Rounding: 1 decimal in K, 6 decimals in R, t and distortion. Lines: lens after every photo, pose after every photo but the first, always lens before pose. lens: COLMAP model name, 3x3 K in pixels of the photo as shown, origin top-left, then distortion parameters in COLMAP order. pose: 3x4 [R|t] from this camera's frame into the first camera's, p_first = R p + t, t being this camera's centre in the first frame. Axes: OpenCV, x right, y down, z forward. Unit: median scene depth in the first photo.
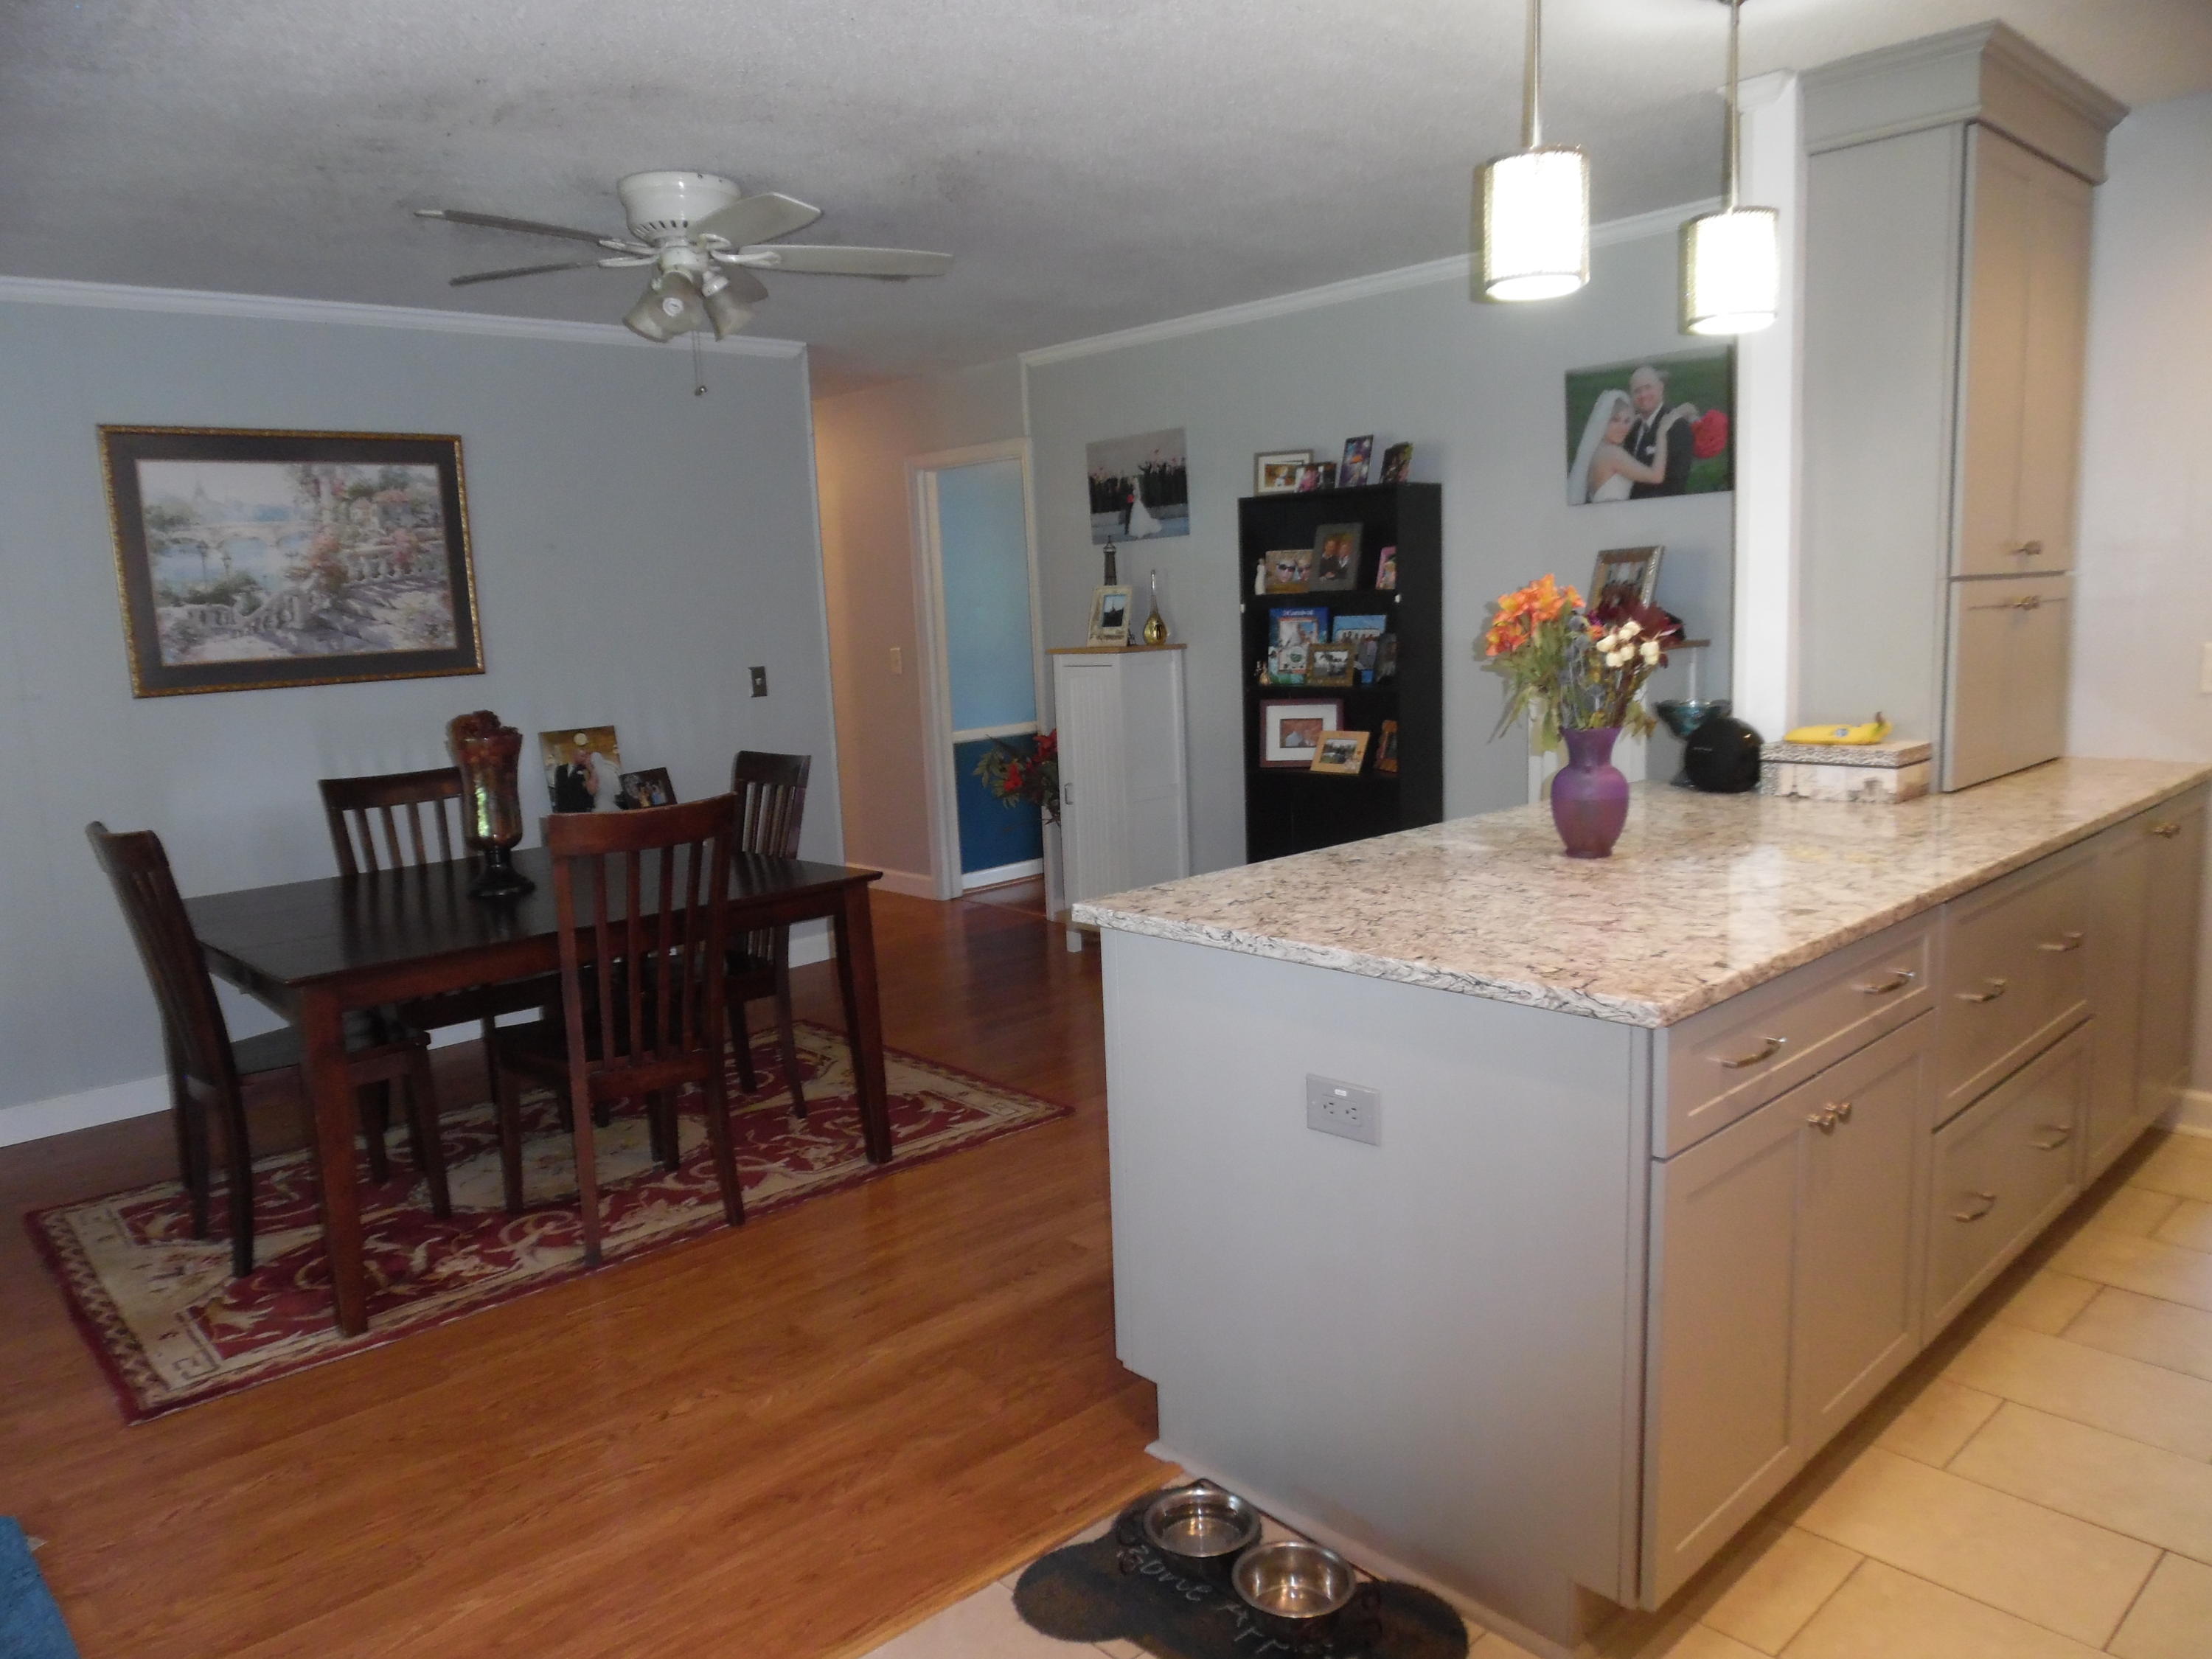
lens RADIAL K [[1538.9, 0, 1126.3], [0, 1538.9, 830.3], [0, 0, 1]] dist [-0.018835, -0.003037]
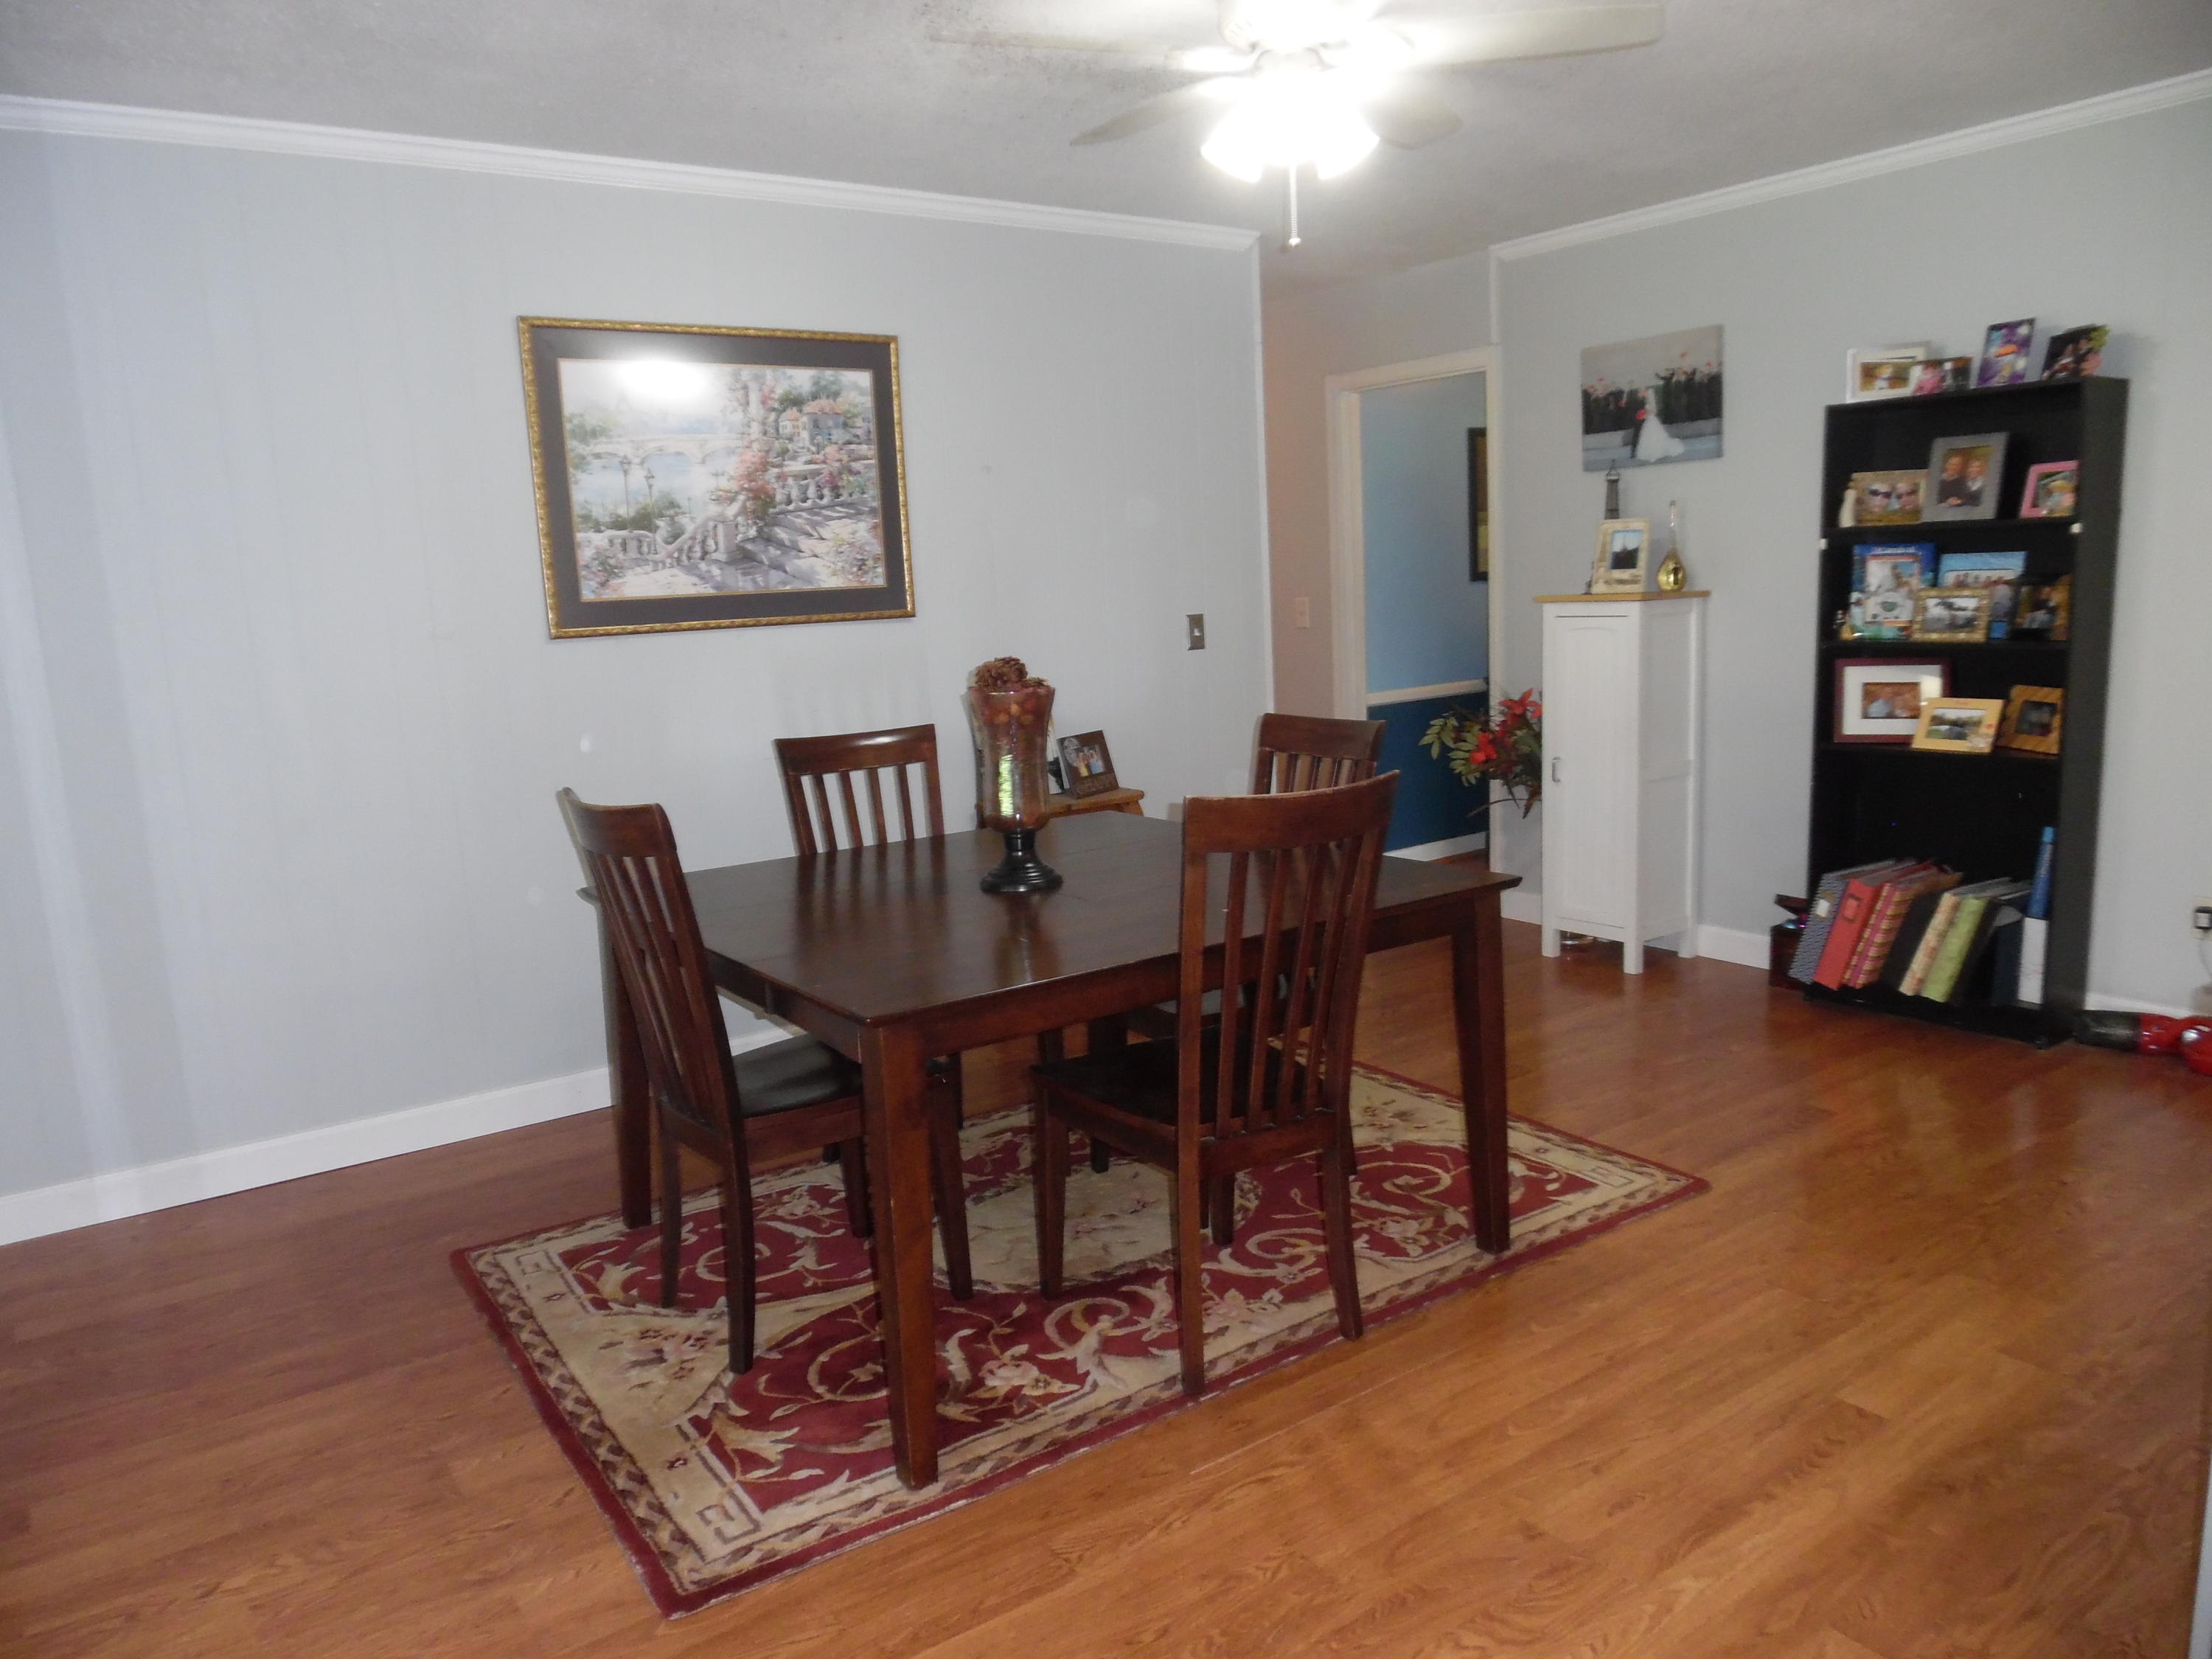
lens RADIAL K [[1538.9, 0, 1117.0], [0, 1538.9, 835.8], [0, 0, 1]] dist [-0.018835, -0.003037]
pose [[0.989944, 0.026172, -0.139021, -0.217605], [-0.022637, 0.999380, 0.026952, -0.006855], [0.139640, -0.023534, 0.989923, 0.192550]]
